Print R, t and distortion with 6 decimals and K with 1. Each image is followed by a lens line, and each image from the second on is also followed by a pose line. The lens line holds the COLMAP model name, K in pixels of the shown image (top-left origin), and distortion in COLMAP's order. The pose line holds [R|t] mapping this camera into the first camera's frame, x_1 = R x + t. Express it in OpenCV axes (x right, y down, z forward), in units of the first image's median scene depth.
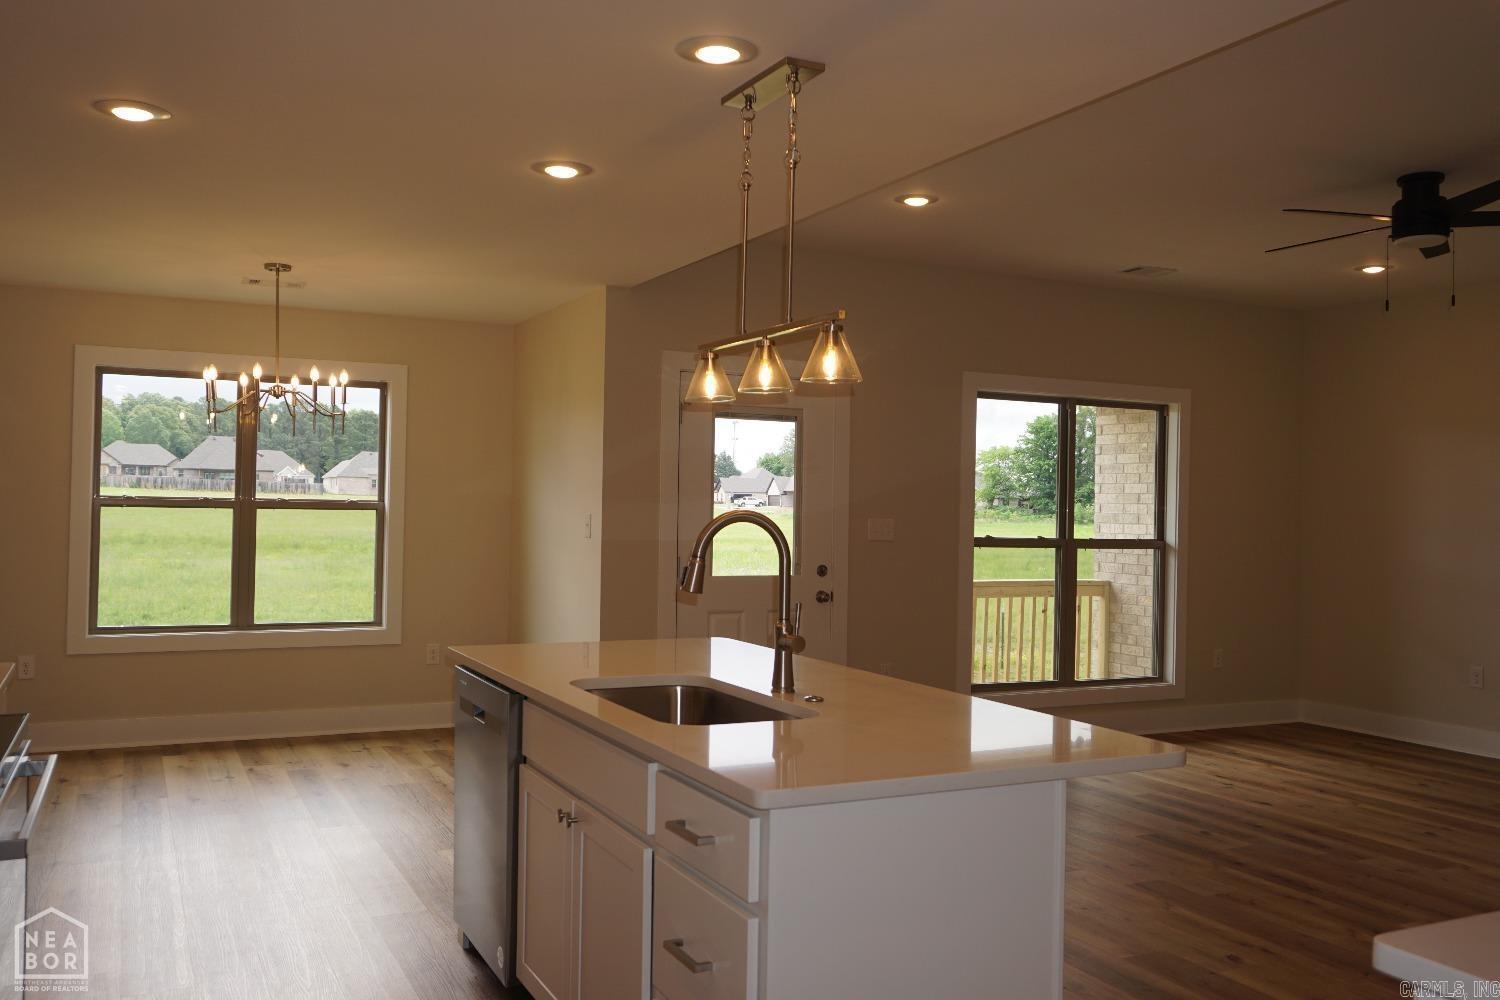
lens RADIAL K [[1286.0, 0, 750.0], [0, 1286.0, 500.0], [0, 0, 1]] dist [-0.000648, 0.002530]
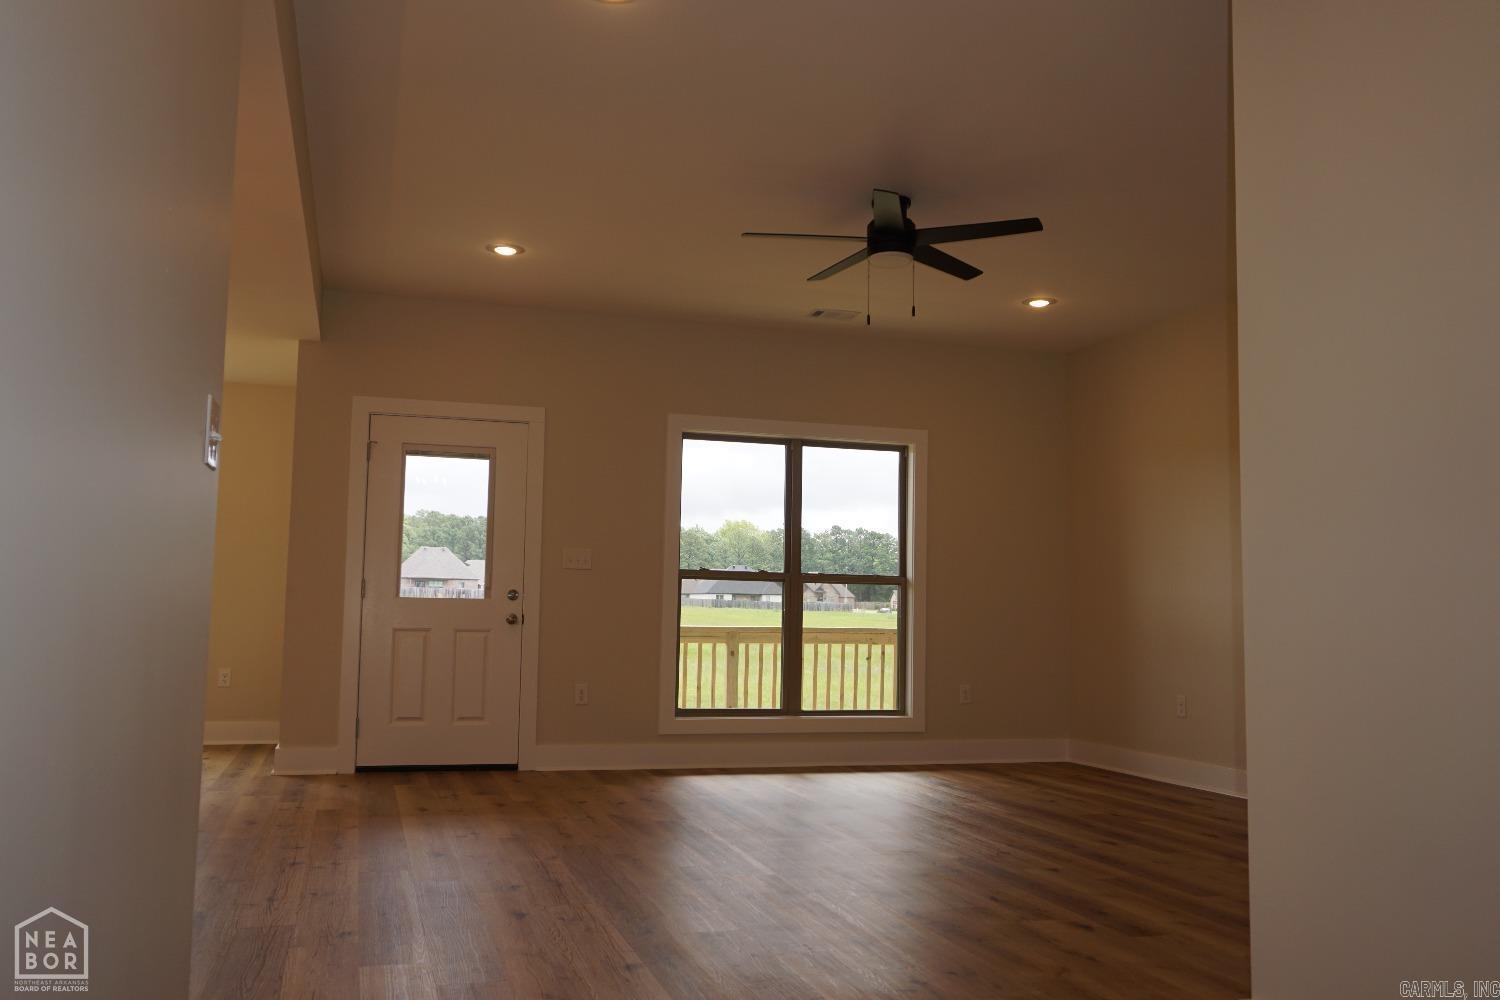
lens RADIAL K [[1286.0, 0, 750.0], [0, 1286.0, 500.0], [0, 0, 1]] dist [-0.000648, 0.002530]
pose [[0.985962, -0.016817, -0.166123, 0.387914], [0.002517, 0.996299, -0.085919, 0.061009], [0.166953, 0.084295, 0.982355, -0.039013]]
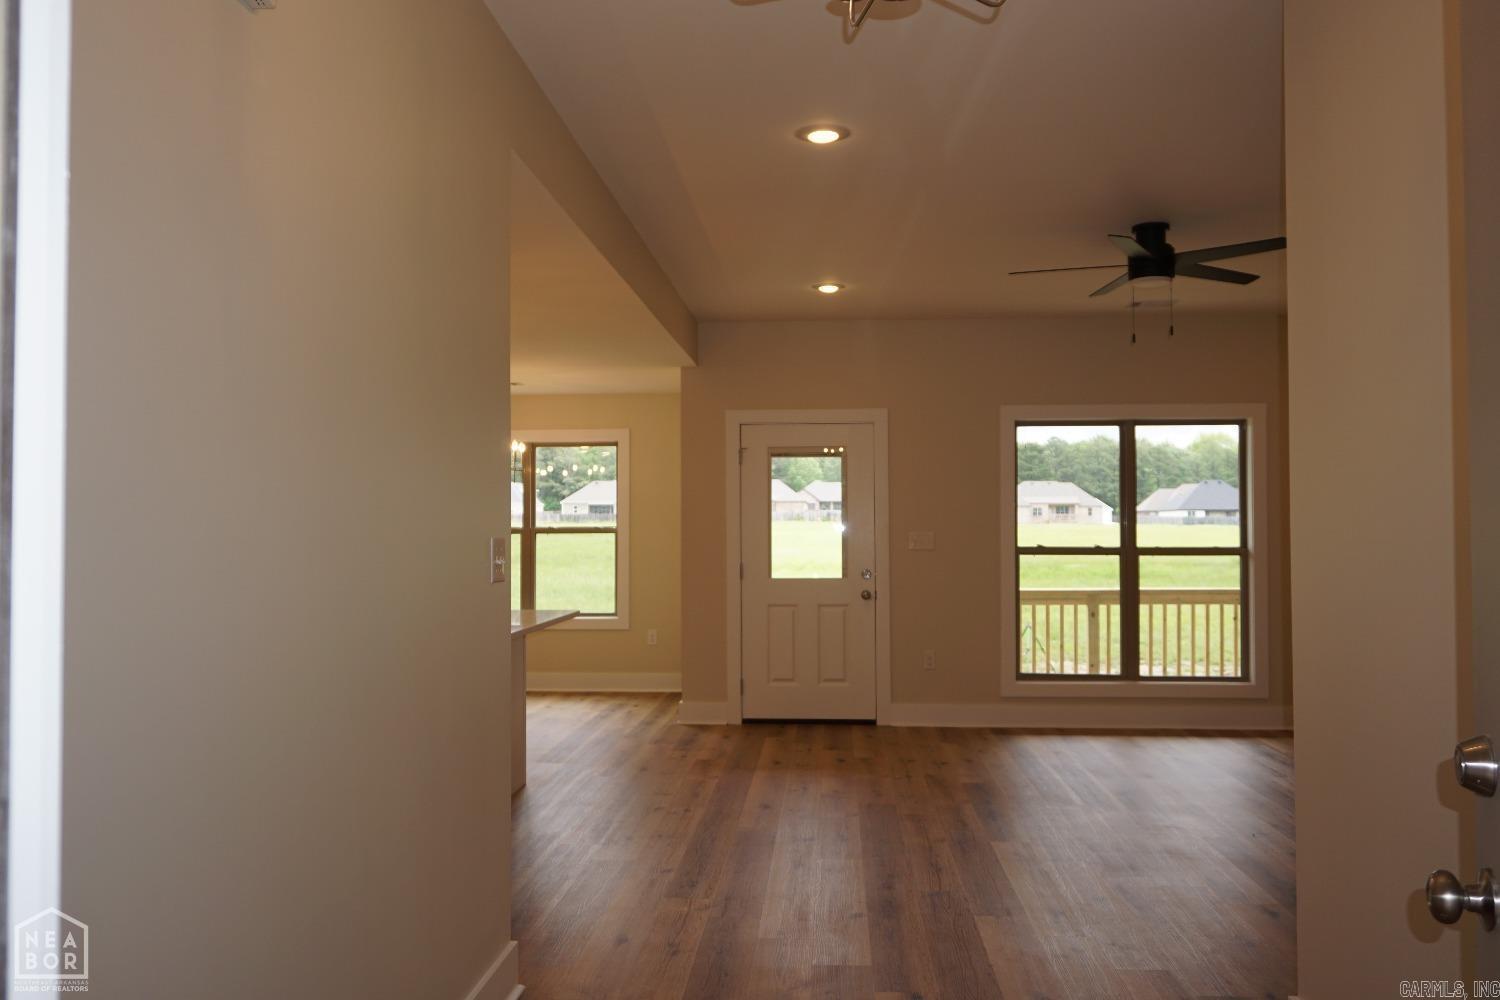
lens RADIAL K [[1270.9, 0, 750.0], [0, 1270.9, 500.0], [0, 0, 1]] dist [-0.002569, 0.003784]
pose [[0.861421, -0.033265, -0.506802, 0.523302], [0.022544, 0.999374, -0.027277, 0.012189], [0.507392, 0.012072, 0.861631, -0.111734]]
